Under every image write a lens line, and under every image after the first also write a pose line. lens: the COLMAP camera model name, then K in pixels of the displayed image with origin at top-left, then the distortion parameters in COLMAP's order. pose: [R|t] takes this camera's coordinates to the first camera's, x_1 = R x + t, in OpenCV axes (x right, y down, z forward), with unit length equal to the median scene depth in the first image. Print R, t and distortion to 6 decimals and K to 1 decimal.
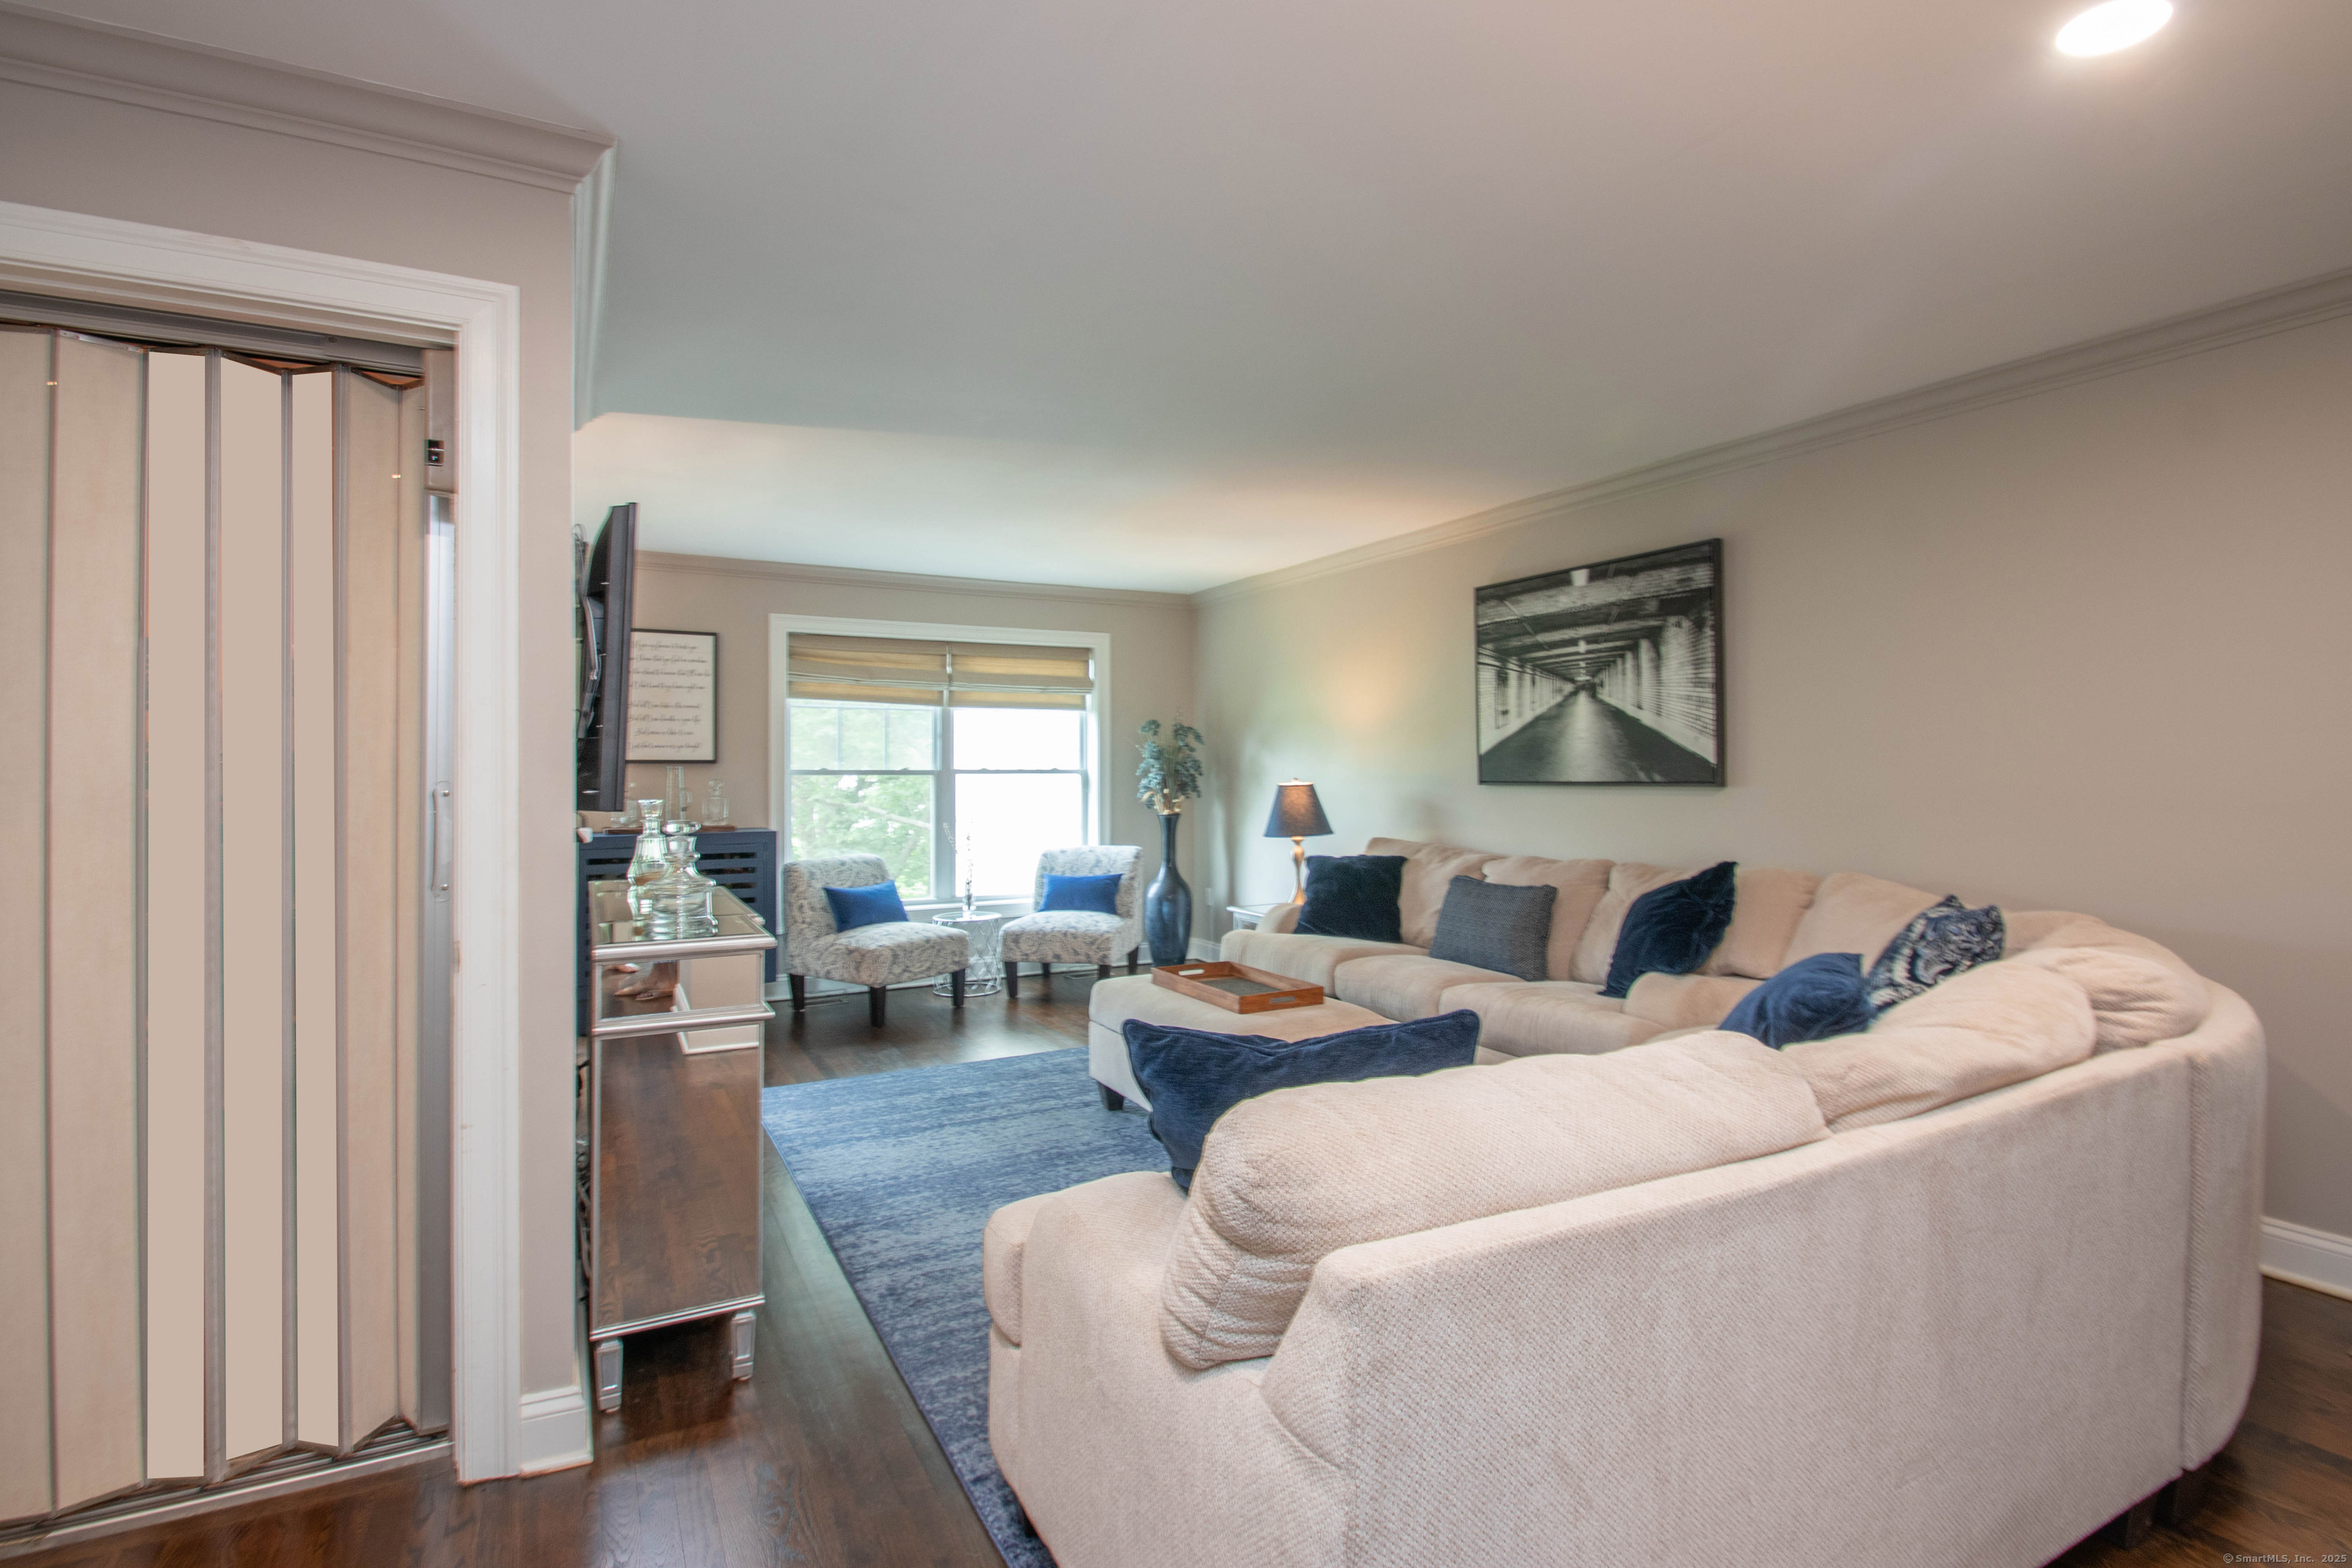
lens RADIAL K [[1105.2, 0, 1192.8], [0, 1105.2, 750.6], [0, 0, 1]] dist [-0.000137, -0.009998]
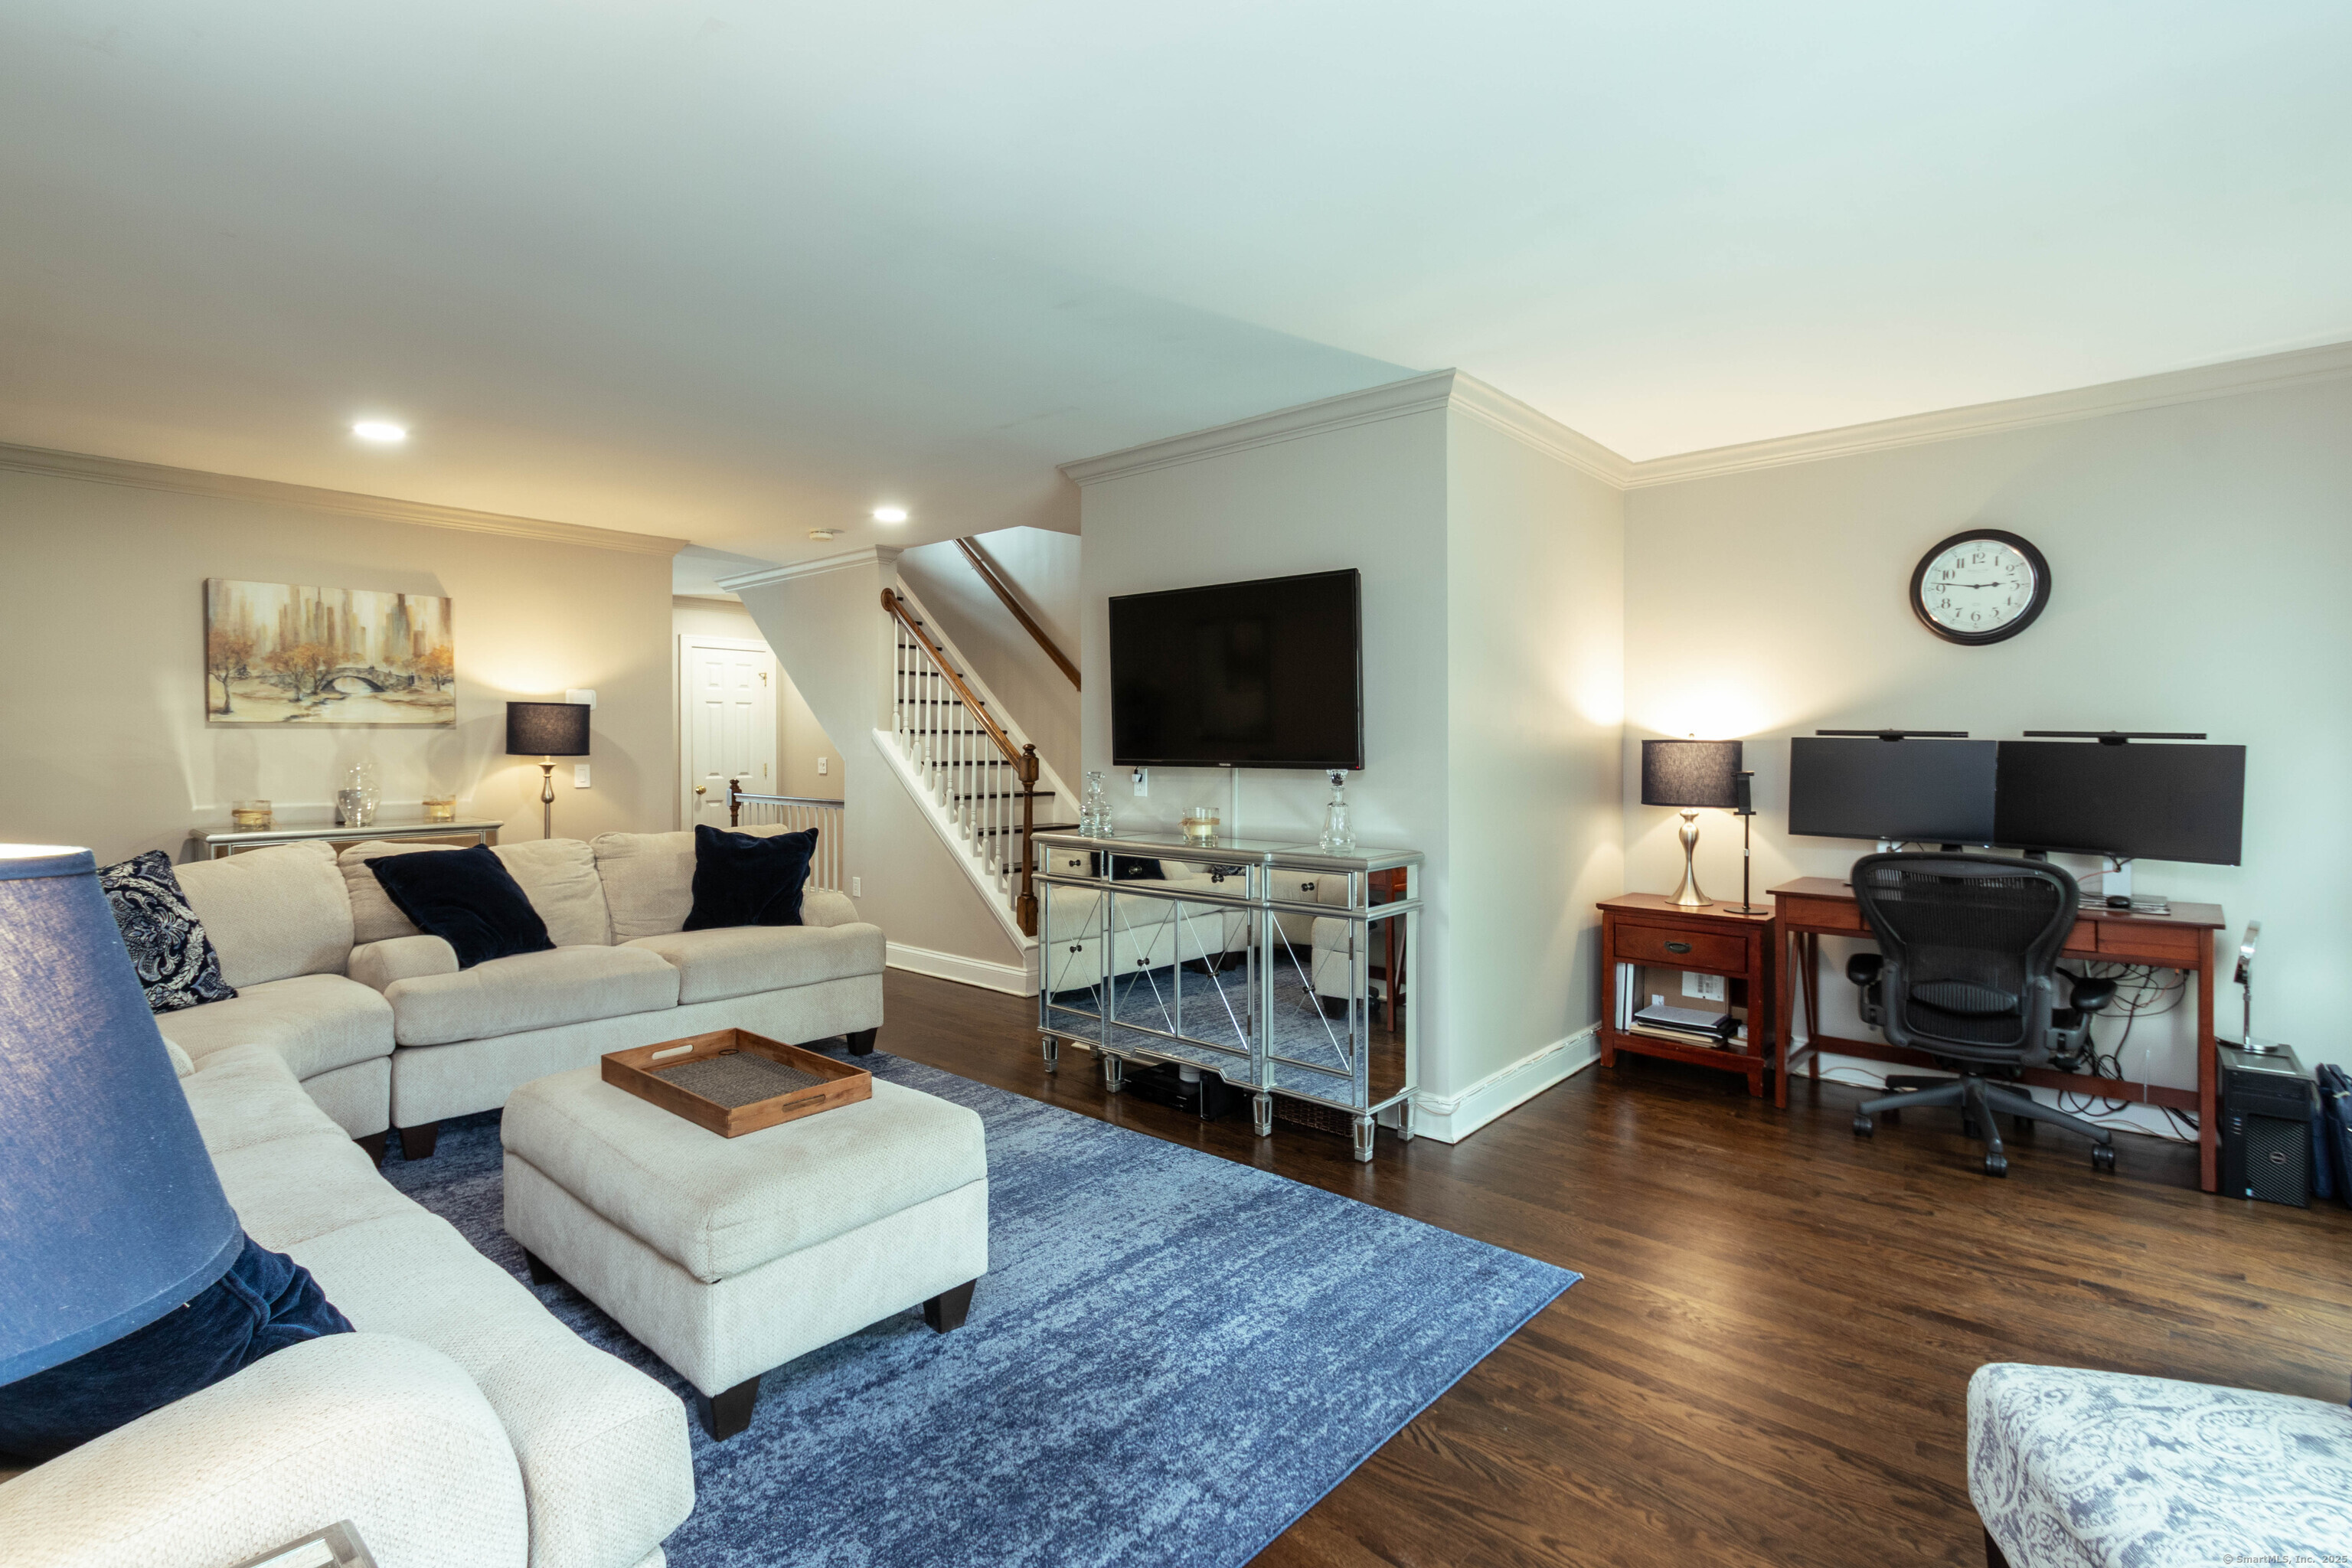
lens RADIAL K [[1105.2, 0, 1206.0], [0, 1105.2, 769.8], [0, 0, 1]] dist [-0.000137, -0.009998]
pose [[-0.936590, 0.005635, -0.350382, 0.001856], [0.006363, 0.999979, -0.000927, 0.027653], [0.350370, -0.003098, -0.936606, 1.473887]]
